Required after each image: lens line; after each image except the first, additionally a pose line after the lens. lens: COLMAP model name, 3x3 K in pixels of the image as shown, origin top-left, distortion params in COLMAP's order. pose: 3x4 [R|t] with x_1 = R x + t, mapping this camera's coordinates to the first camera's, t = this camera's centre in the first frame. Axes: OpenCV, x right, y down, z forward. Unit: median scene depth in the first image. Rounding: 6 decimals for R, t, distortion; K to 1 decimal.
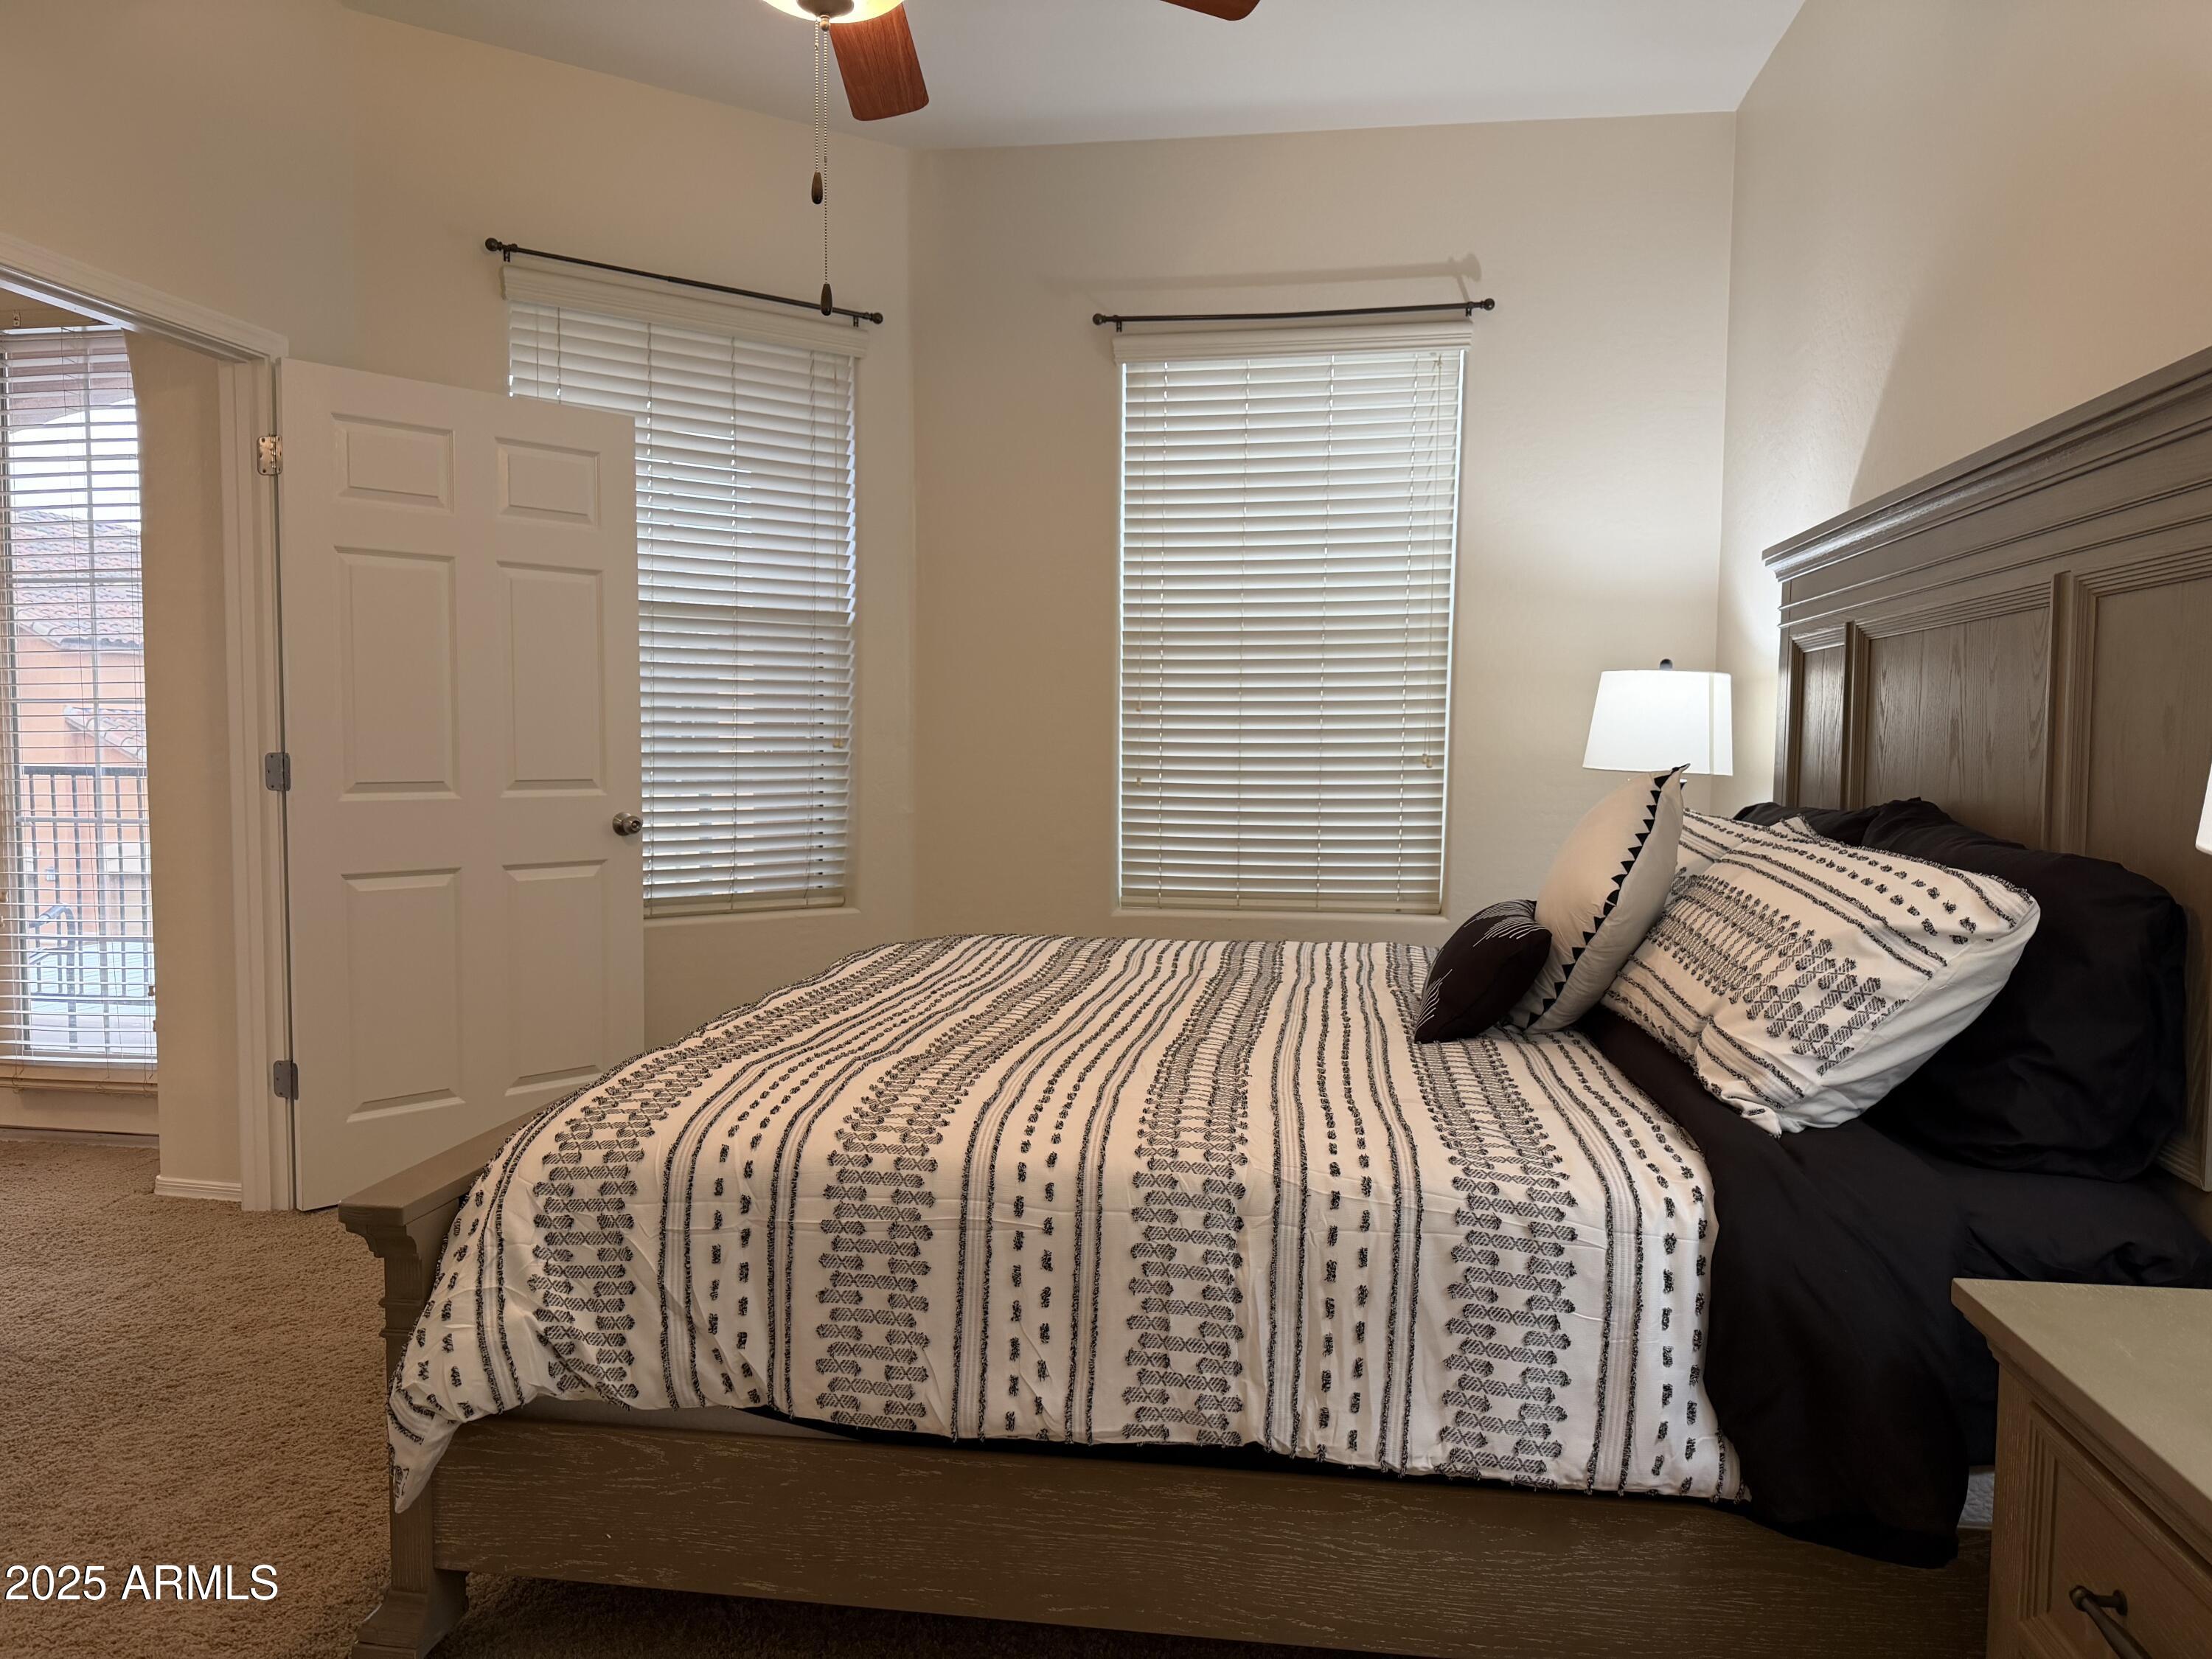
lens RADIAL K [[1554.5, 0, 1106.0], [0, 1554.5, 829.5], [0, 0, 1]] dist [0.039528, -0.059720]
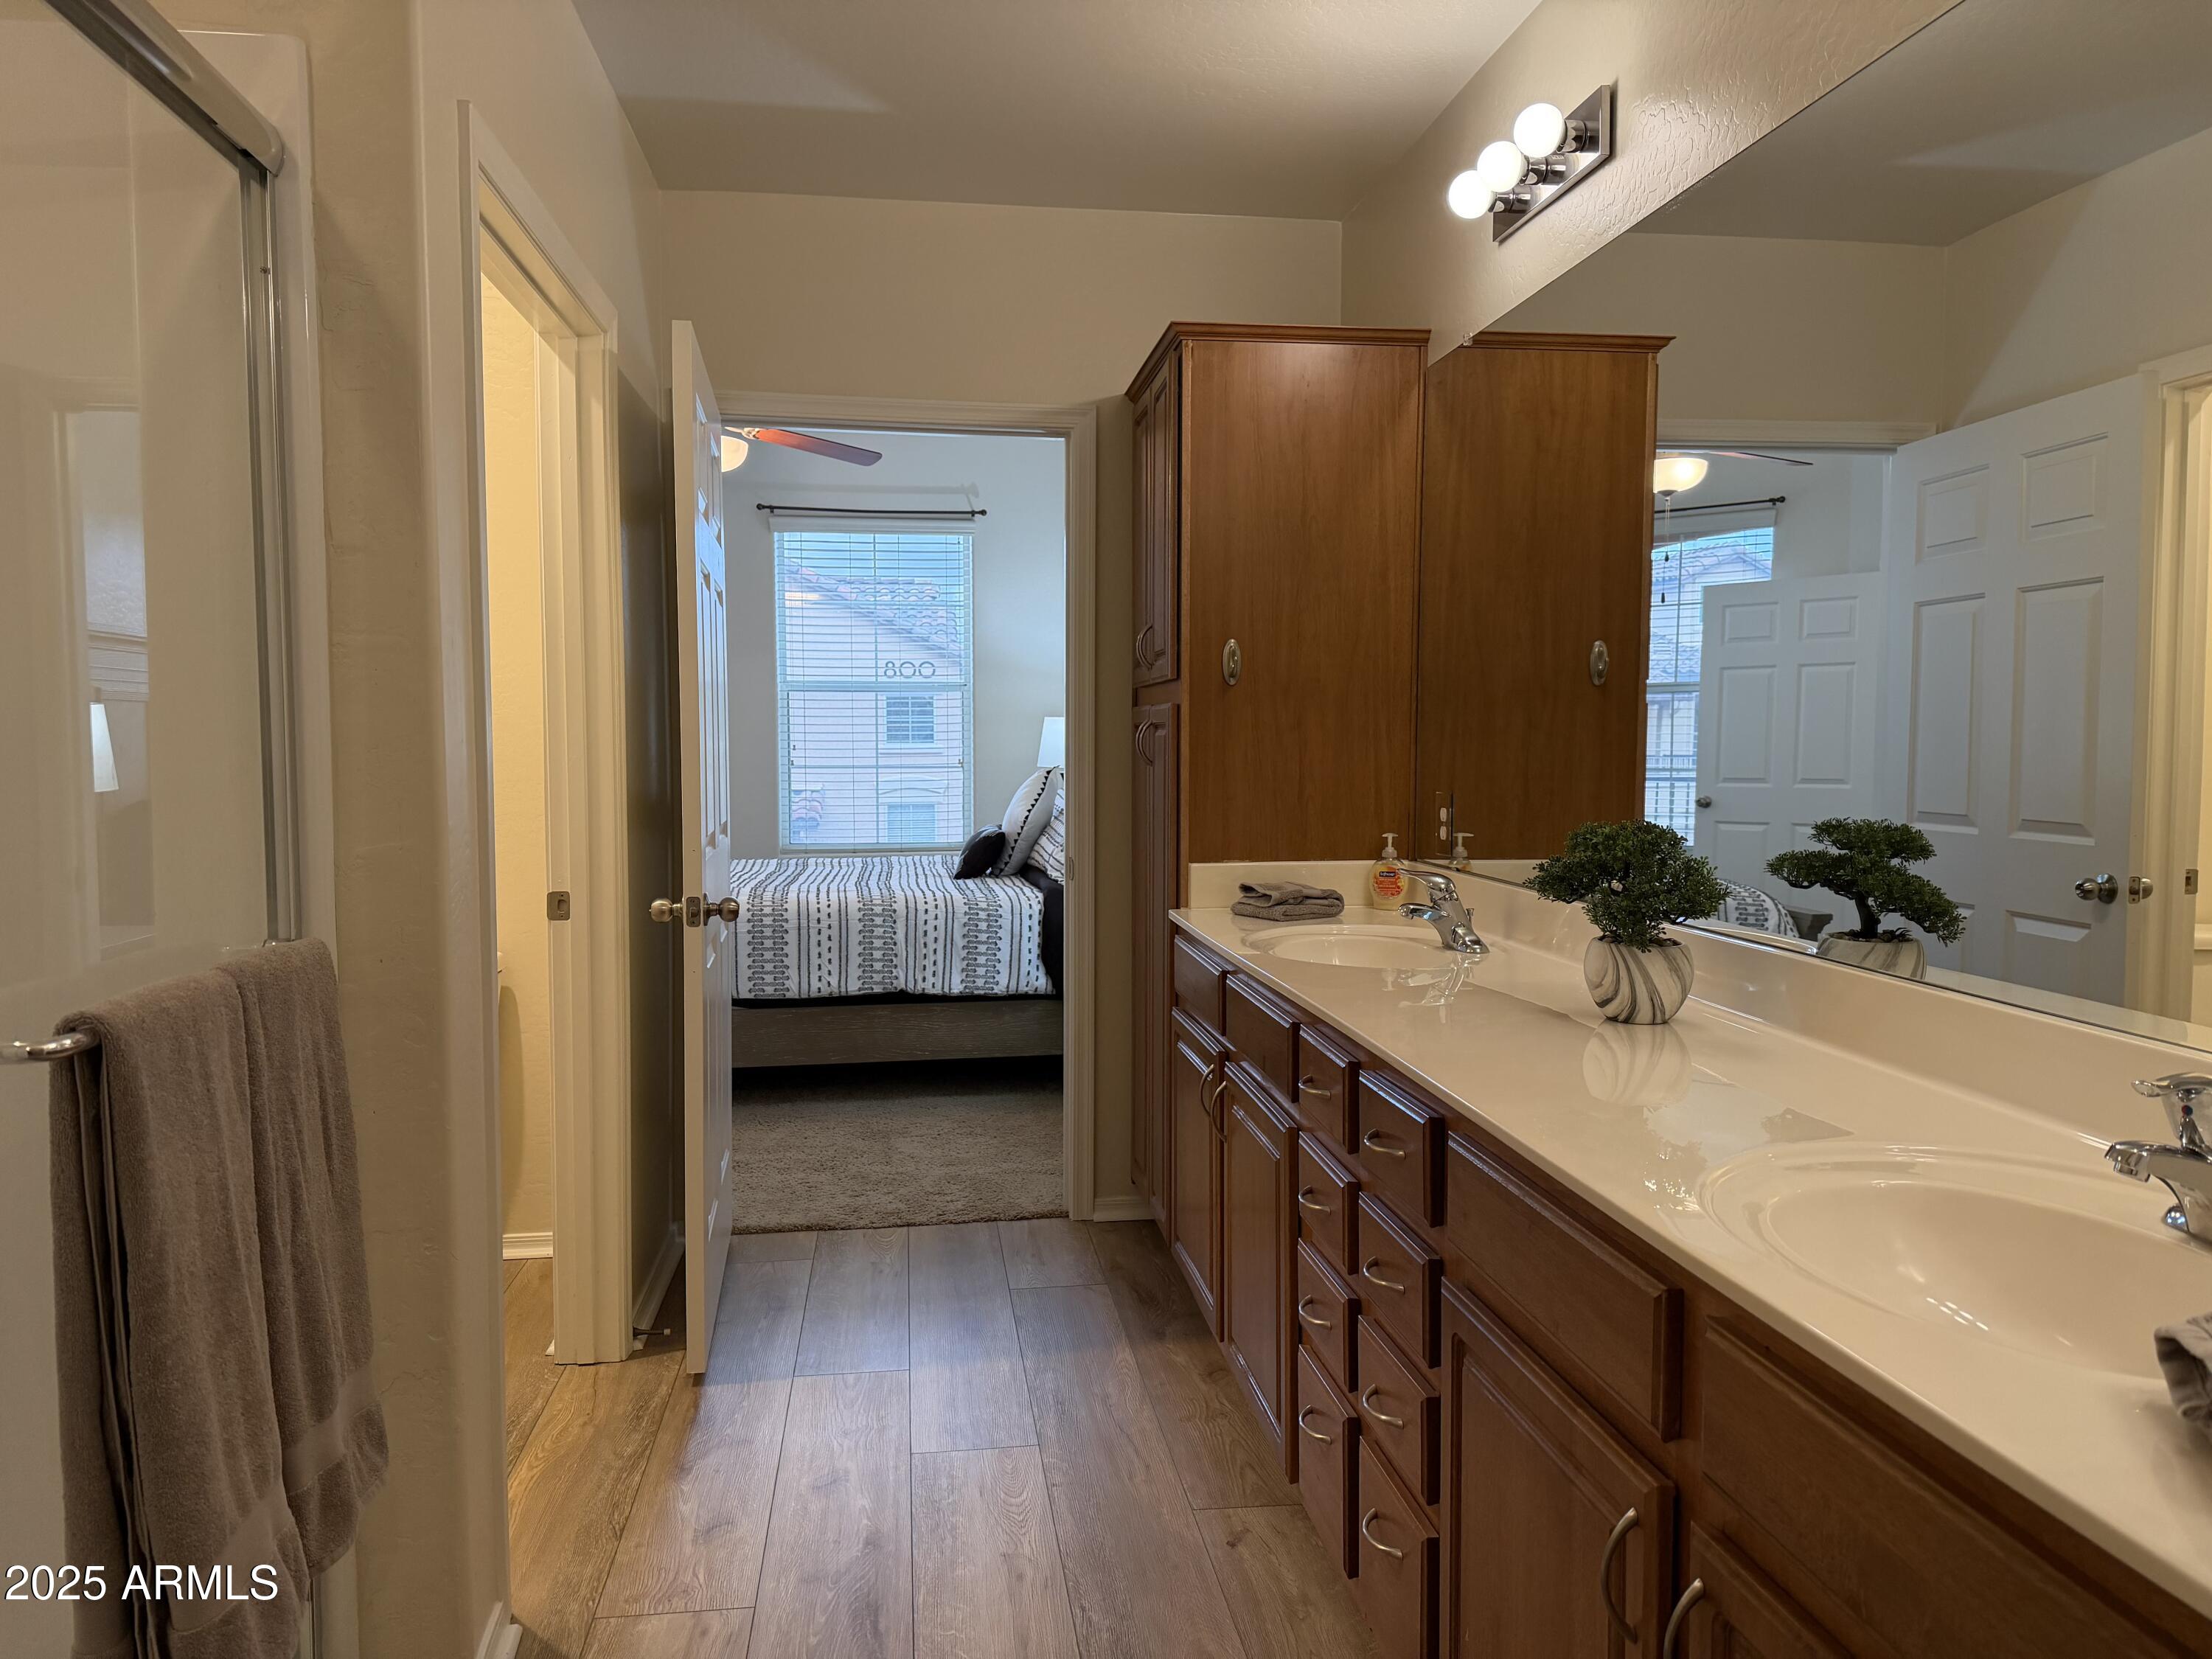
lens RADIAL K [[1554.5, 0, 1106.0], [0, 1554.5, 829.5], [0, 0, 1]] dist [0.039528, -0.059720]
pose [[0.960975, -0.022685, 0.275703, -0.350819], [0.023592, 0.999722, 0.000028, 0.085846], [-0.275626, 0.006477, 0.961243, -2.026173]]
